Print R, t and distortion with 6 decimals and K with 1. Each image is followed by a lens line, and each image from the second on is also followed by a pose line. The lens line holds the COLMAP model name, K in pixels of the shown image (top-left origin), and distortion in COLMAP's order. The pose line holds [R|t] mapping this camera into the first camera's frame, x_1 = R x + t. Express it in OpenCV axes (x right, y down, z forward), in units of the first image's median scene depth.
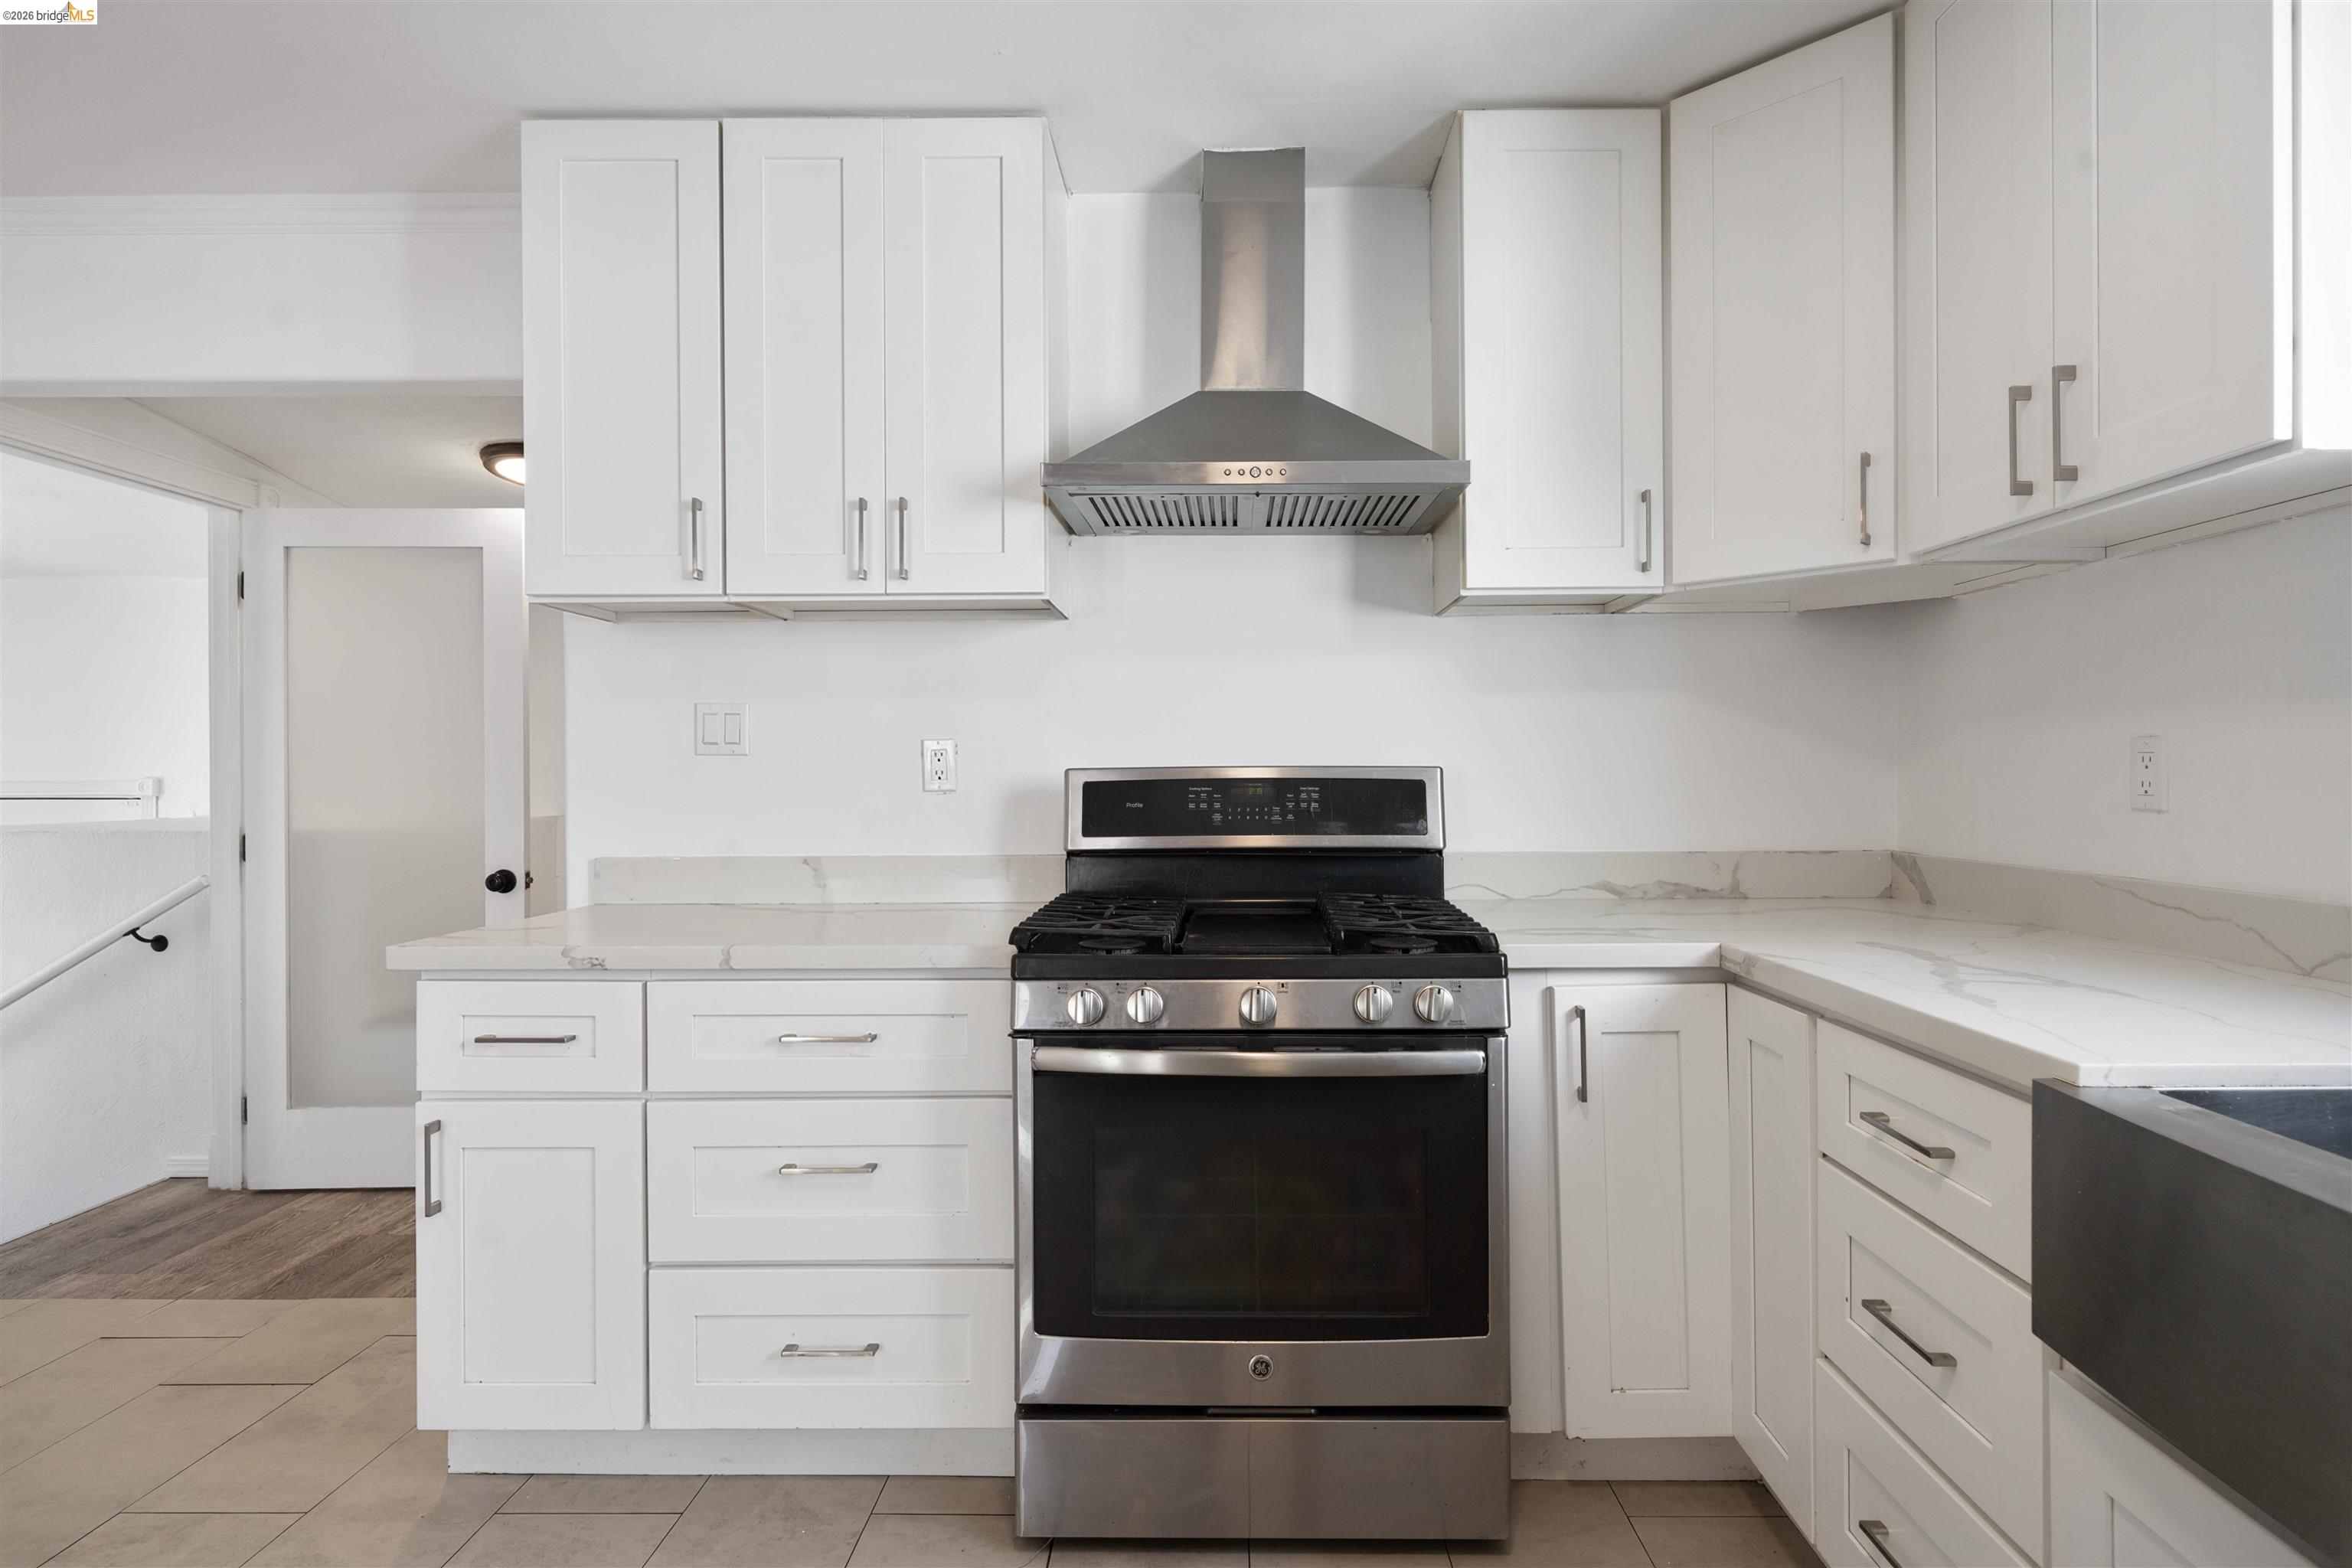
lens RADIAL K [[1166.8, 0, 1186.4], [0, 1166.8, 777.4], [0, 0, 1]] dist [0.003222, -0.000202]
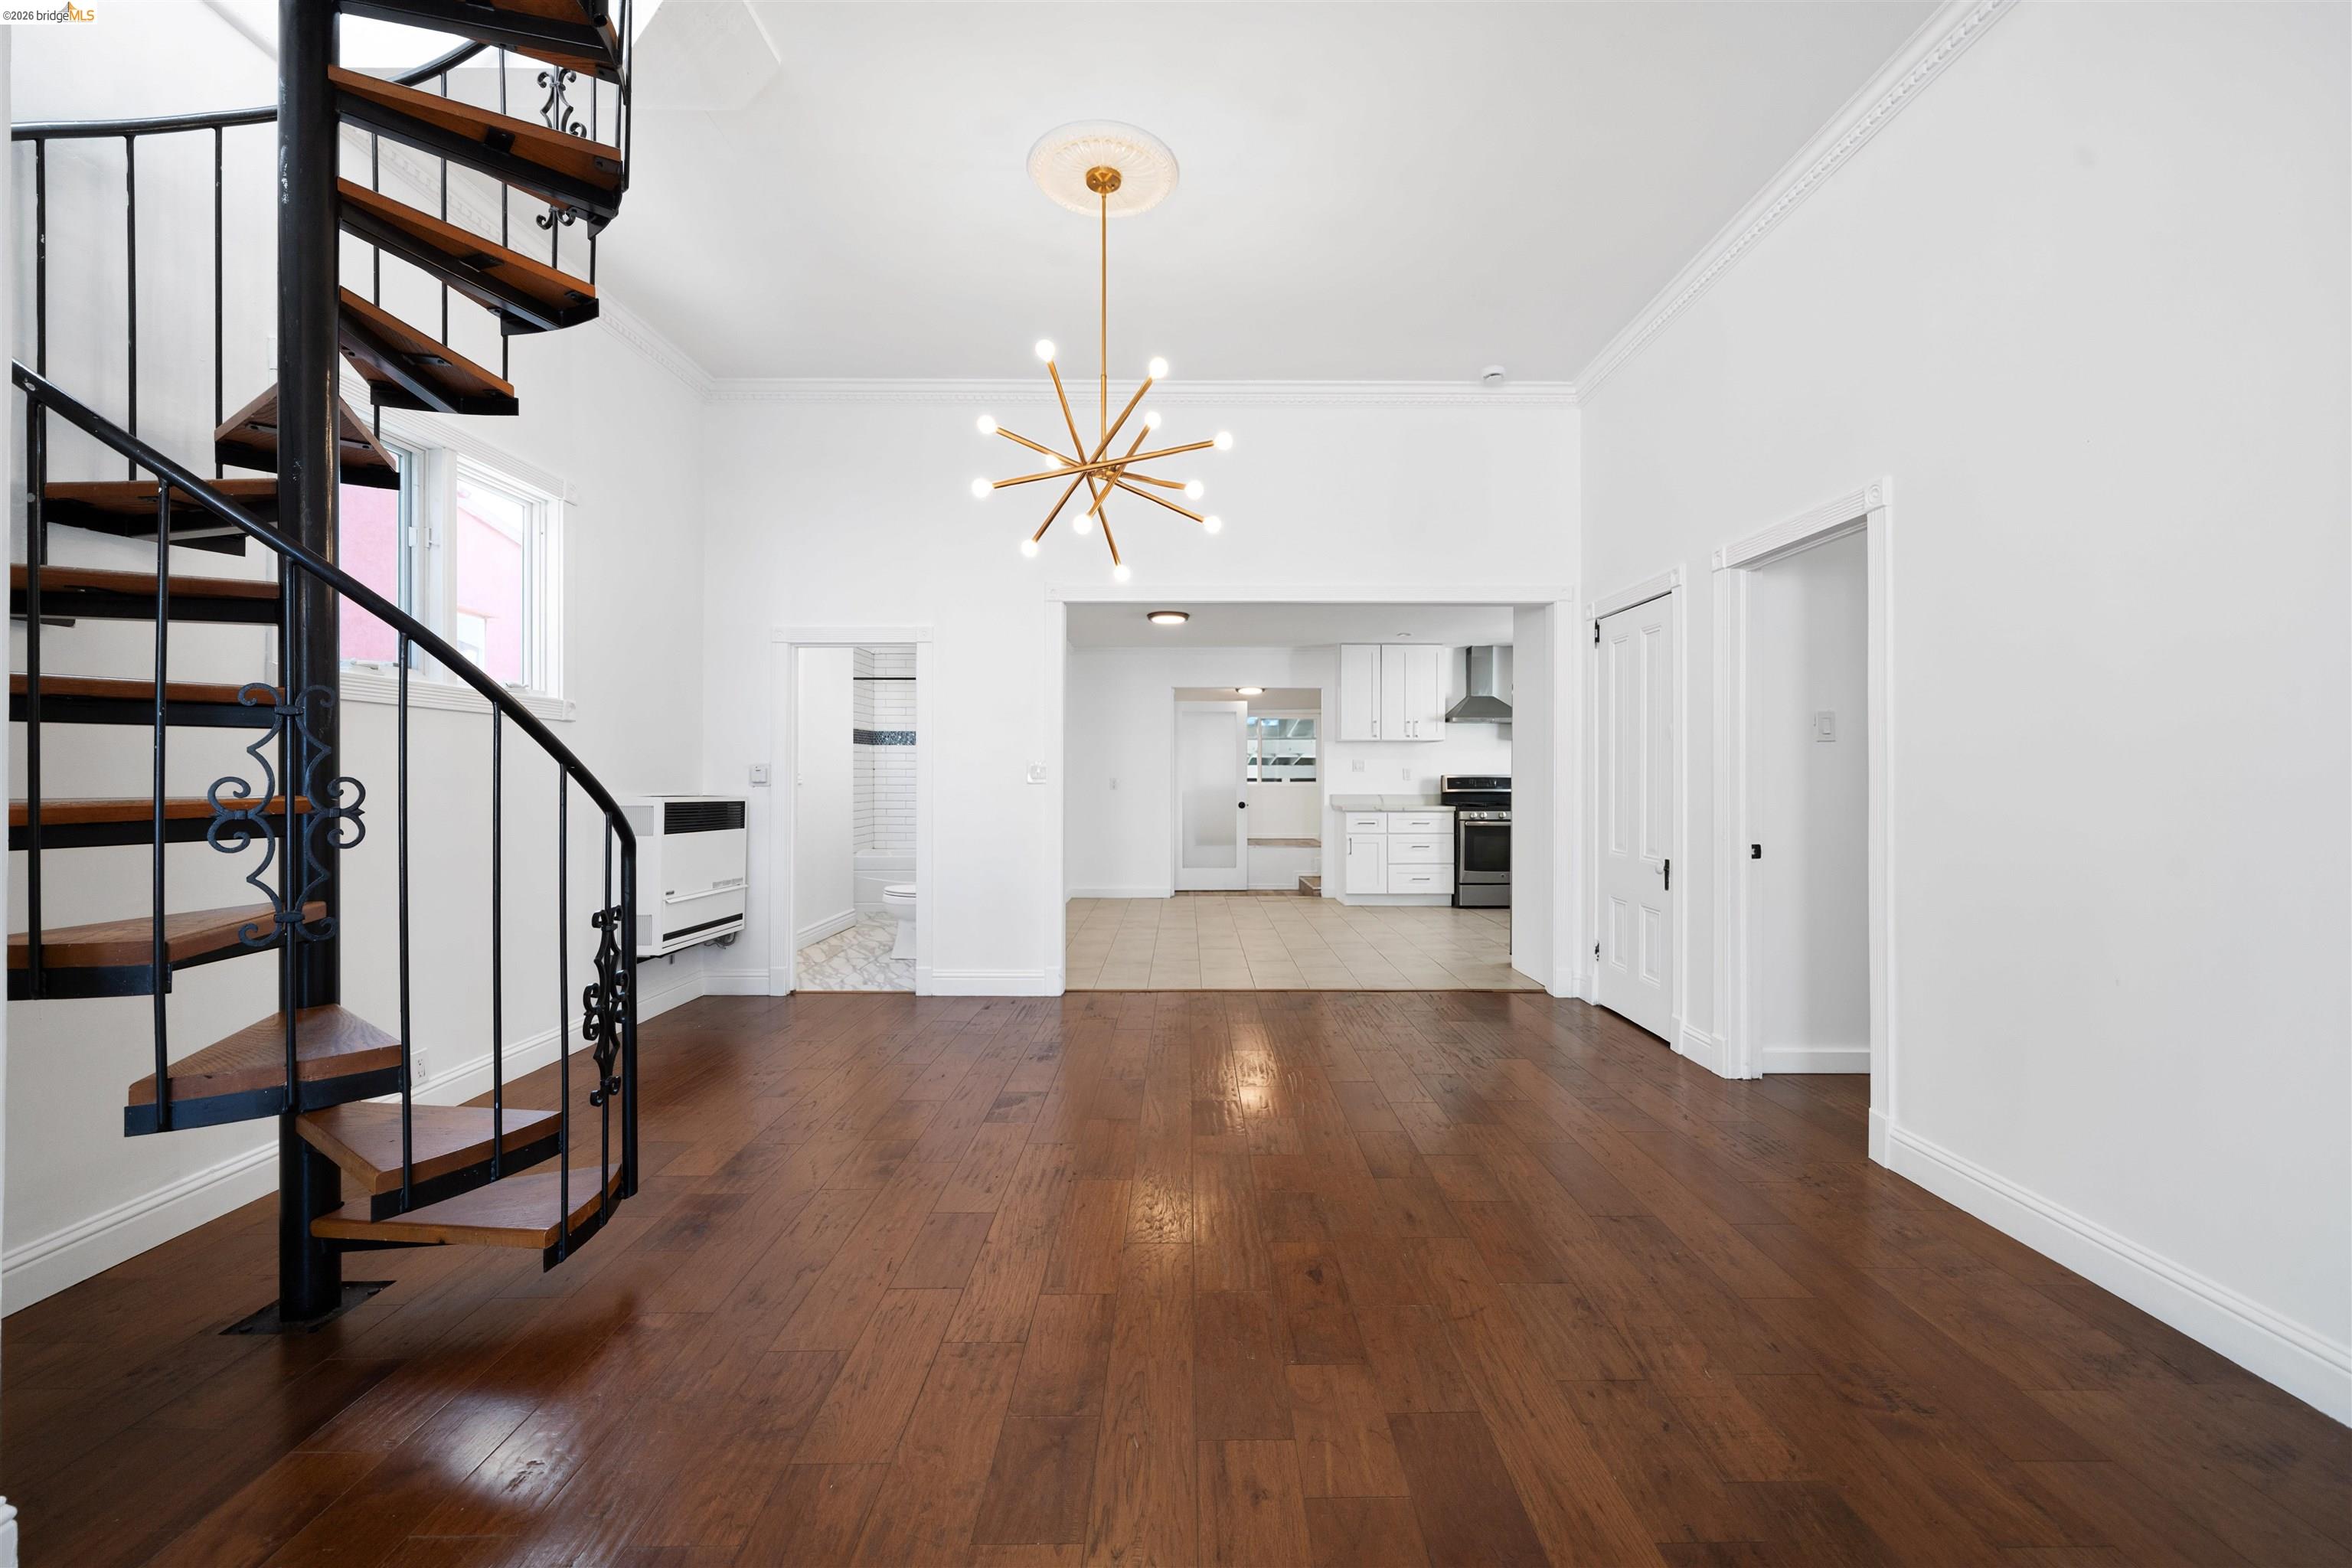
lens RADIAL K [[874.0, 0, 1184.8], [0, 874.0, 775.9], [0, 0, 1]] dist [-0.002734, -0.000086]
pose [[0.999979, 0.004600, 0.004671, -1.166008], [-0.004607, 0.999988, 0.001501, -0.004583], [-0.004664, -0.001523, 0.999988, -2.543333]]
